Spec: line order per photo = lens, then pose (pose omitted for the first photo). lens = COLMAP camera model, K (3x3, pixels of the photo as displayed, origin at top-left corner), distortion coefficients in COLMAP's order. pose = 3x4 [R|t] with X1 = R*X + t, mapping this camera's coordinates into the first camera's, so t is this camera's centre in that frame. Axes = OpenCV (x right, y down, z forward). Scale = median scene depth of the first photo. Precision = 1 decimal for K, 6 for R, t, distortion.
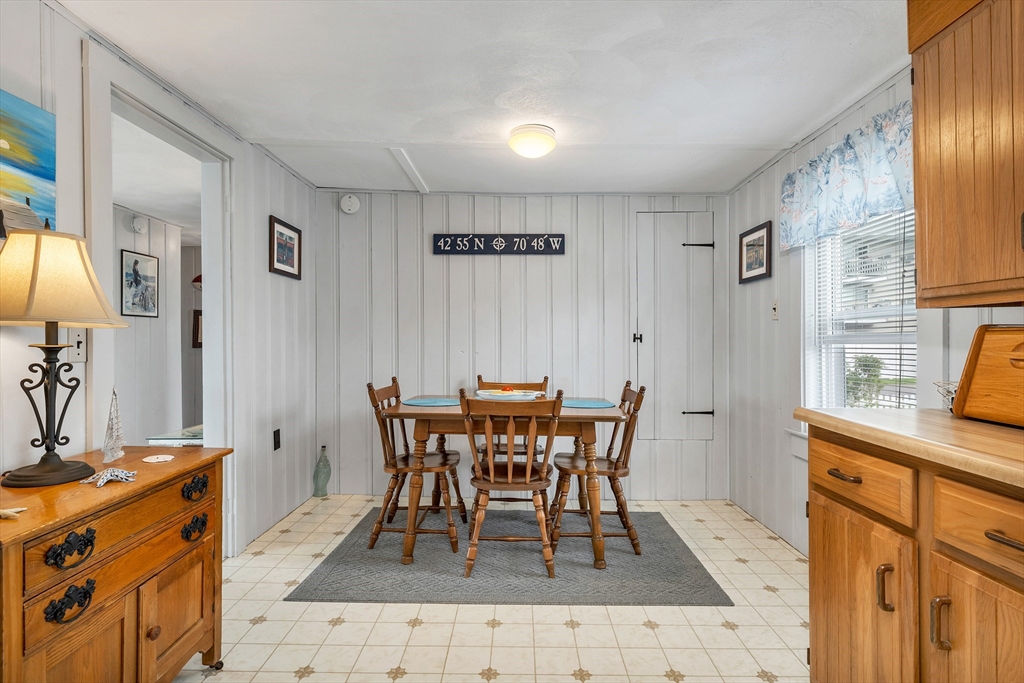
lens RADIAL K [[509.2, 0, 512.0], [0, 509.2, 341.5], [0, 0, 1]] dist [-0.001980, -0.000314]
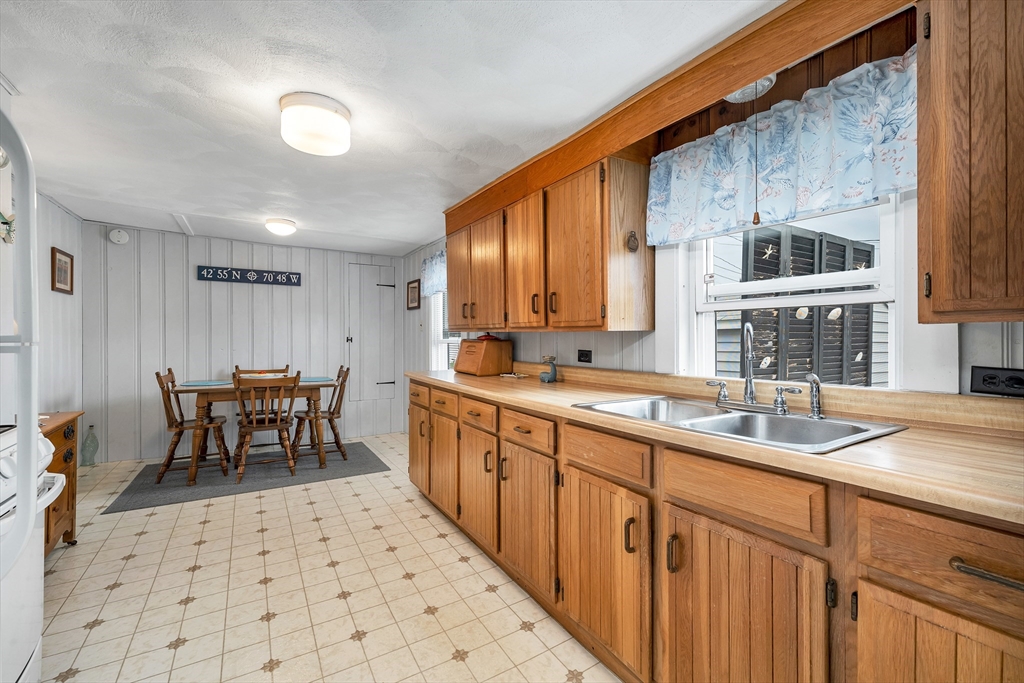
lens RADIAL K [[421.0, 0, 498.7], [0, 421.0, 337.0], [0, 0, 1]] dist [-0.000780, -0.000012]
pose [[0.852967, 0.001105, 0.521963, -0.062388], [-0.001910, 0.999998, 0.001004, -0.021090], [-0.521961, -0.001853, 0.852967, -0.497657]]
